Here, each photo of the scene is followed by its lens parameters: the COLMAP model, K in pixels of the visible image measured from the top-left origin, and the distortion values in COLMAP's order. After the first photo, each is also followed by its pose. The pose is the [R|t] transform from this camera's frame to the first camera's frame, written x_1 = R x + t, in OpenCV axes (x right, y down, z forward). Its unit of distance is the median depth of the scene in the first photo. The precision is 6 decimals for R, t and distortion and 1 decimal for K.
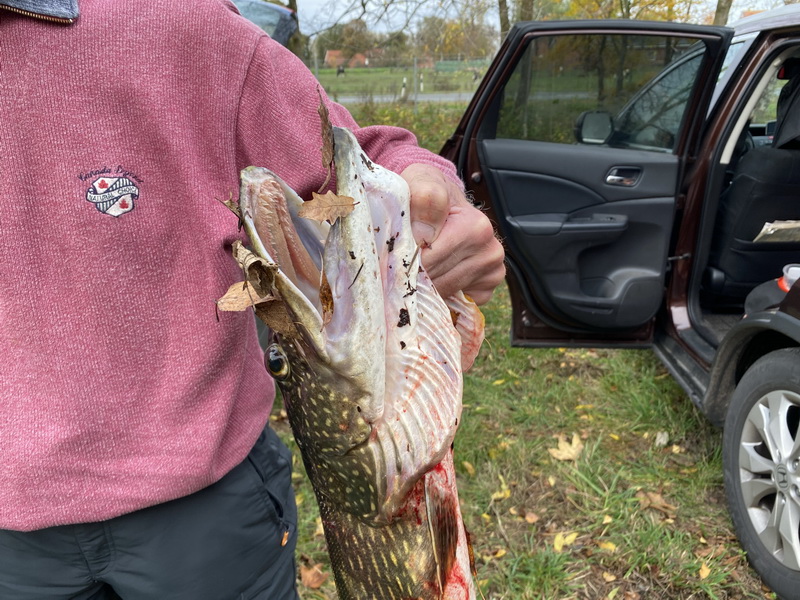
lens RADIAL K [[597.6, 0, 400.0], [0, 597.6, 300.0], [0, 0, 1]] dist [-0.095673, 0.000018]
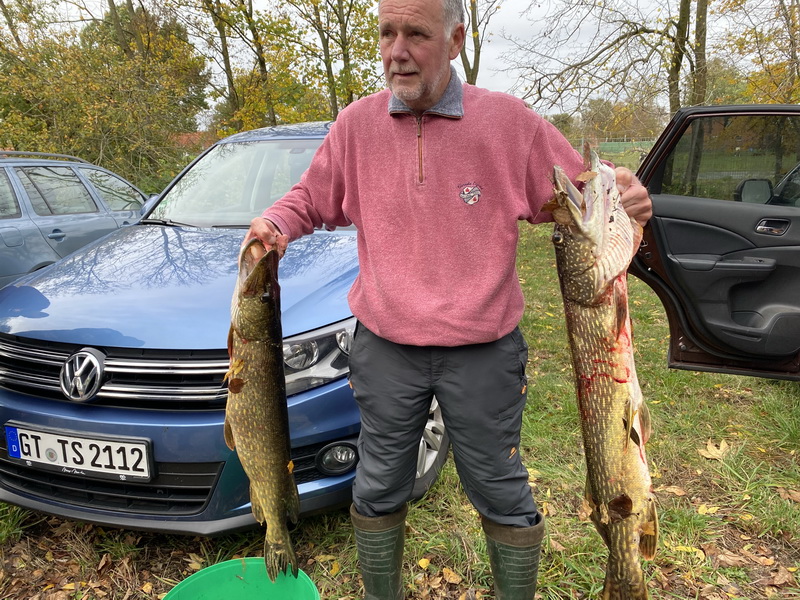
lens RADIAL K [[615.8, 0, 400.0], [0, 615.8, 300.0], [0, 0, 1]] dist [-0.004793, -0.009985]
pose [[0.965927, 0.068684, -0.249534, -0.045482], [-0.102978, 0.986533, -0.127076, 0.195486], [0.237445, 0.148443, 0.959992, -0.424819]]
